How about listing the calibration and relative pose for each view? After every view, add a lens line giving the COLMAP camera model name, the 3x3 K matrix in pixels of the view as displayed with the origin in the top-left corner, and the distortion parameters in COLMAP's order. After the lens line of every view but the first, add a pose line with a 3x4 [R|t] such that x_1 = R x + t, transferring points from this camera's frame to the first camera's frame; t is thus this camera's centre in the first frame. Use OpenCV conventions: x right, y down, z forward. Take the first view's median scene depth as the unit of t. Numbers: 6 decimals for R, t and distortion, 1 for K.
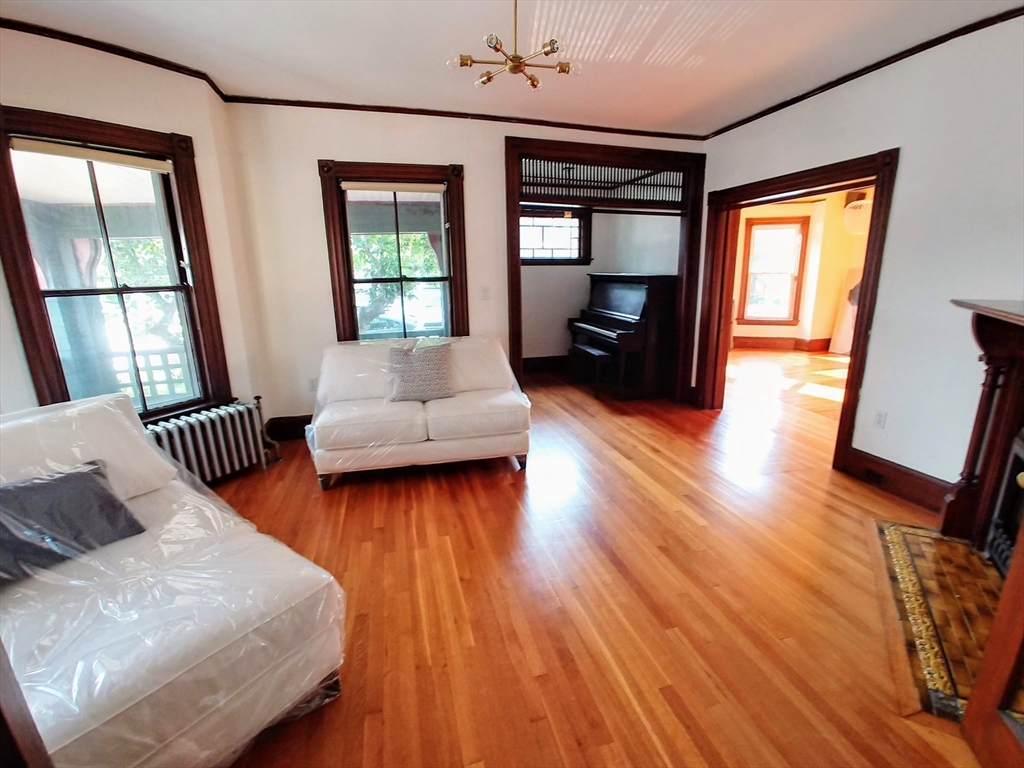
lens RADIAL K [[453.3, 0, 519.7], [0, 453.3, 387.5], [0, 0, 1]] dist [-0.033844, 0.000369]
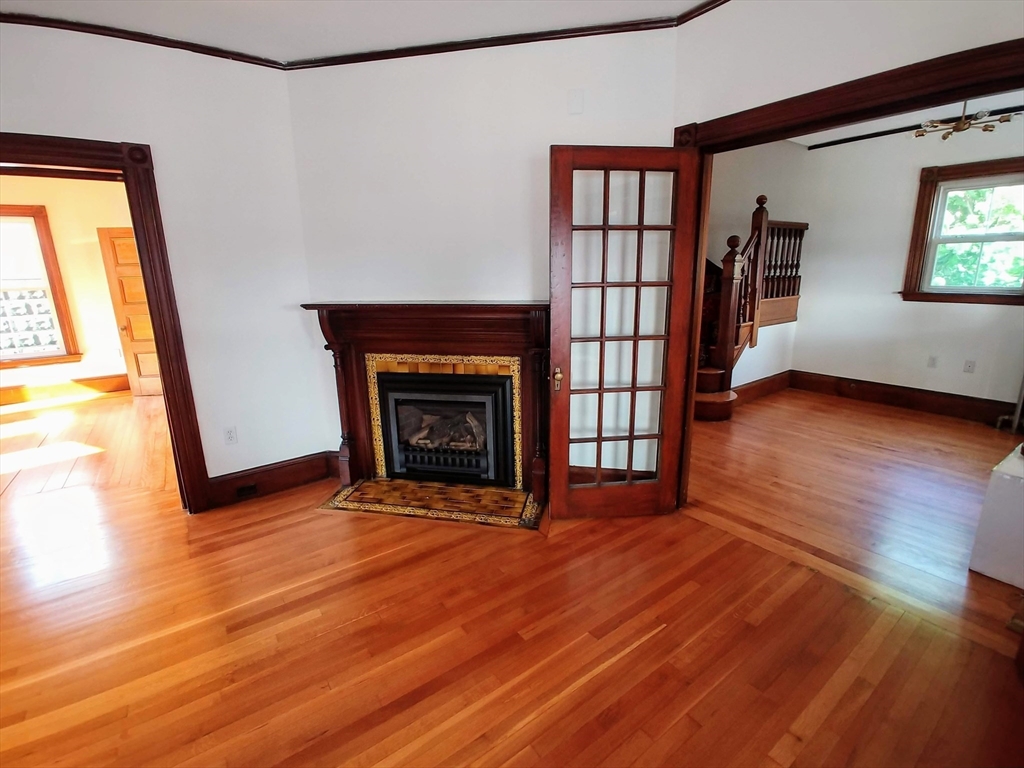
lens RADIAL K [[453.3, 0, 519.7], [0, 453.3, 387.5], [0, 0, 1]] dist [-0.033844, 0.000369]
pose [[-0.345517, -0.209506, 0.914727, -0.432580], [0.247358, 0.919954, 0.304136, -0.258255], [-0.905225, 0.331349, -0.266037, 1.027475]]
